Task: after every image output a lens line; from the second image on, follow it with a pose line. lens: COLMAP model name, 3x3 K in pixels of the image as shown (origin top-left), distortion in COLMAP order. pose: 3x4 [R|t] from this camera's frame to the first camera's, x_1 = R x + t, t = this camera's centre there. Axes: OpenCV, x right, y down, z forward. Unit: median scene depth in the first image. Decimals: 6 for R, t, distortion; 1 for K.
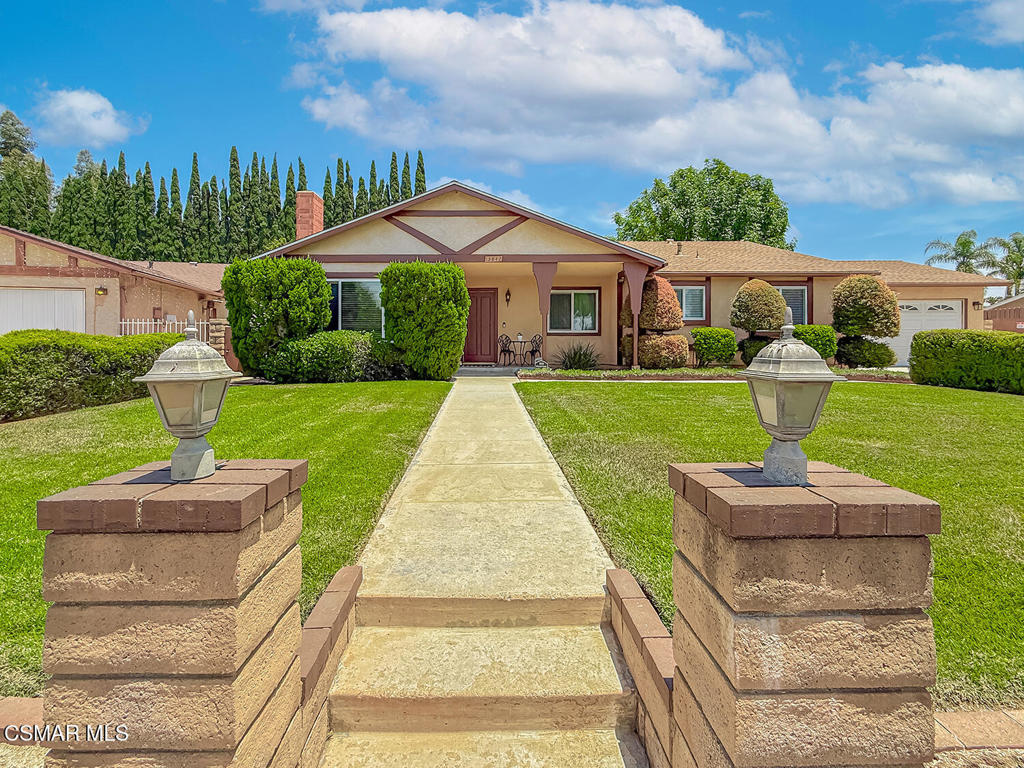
lens RADIAL K [[431.5, 0, 520.1], [0, 431.5, 333.1], [0, 0, 1]] dist [0.000776, 0.000120]
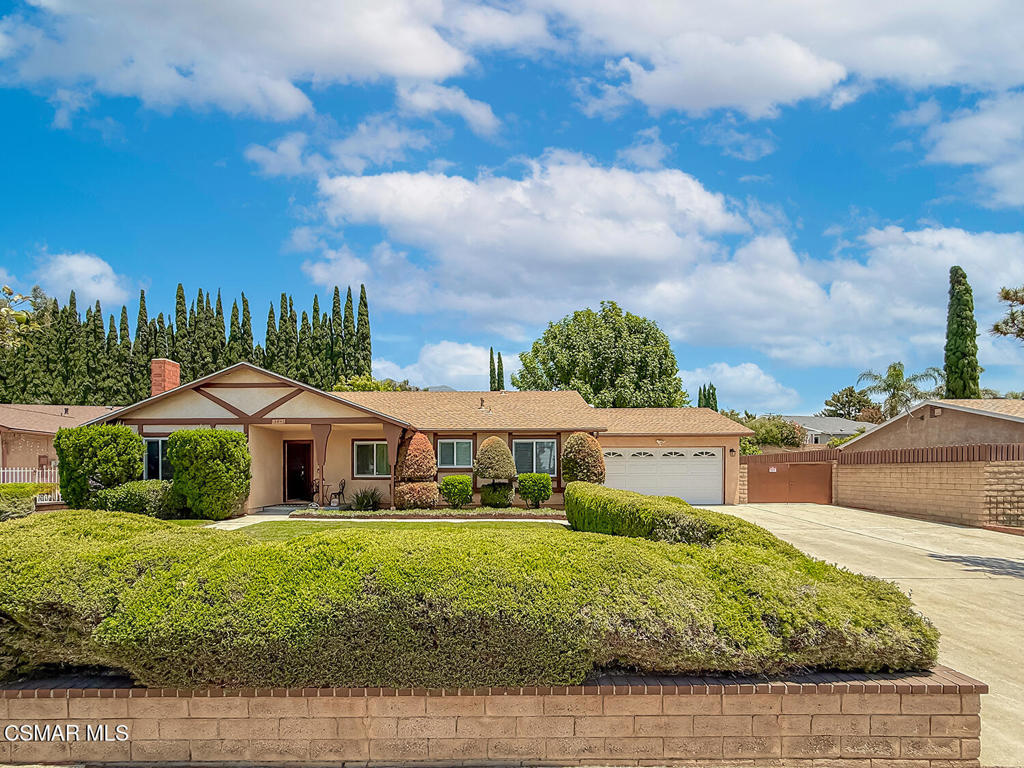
lens RADIAL K [[448.9, 0, 493.4], [0, 448.9, 466.0], [0, 0, 1]] dist [-0.001258, 0.000028]
pose [[0.999660, -0.001355, -0.026034, 0.482759], [0.001684, 0.999919, 0.012613, -0.047000], [0.026015, -0.012652, 0.999581, -0.235271]]
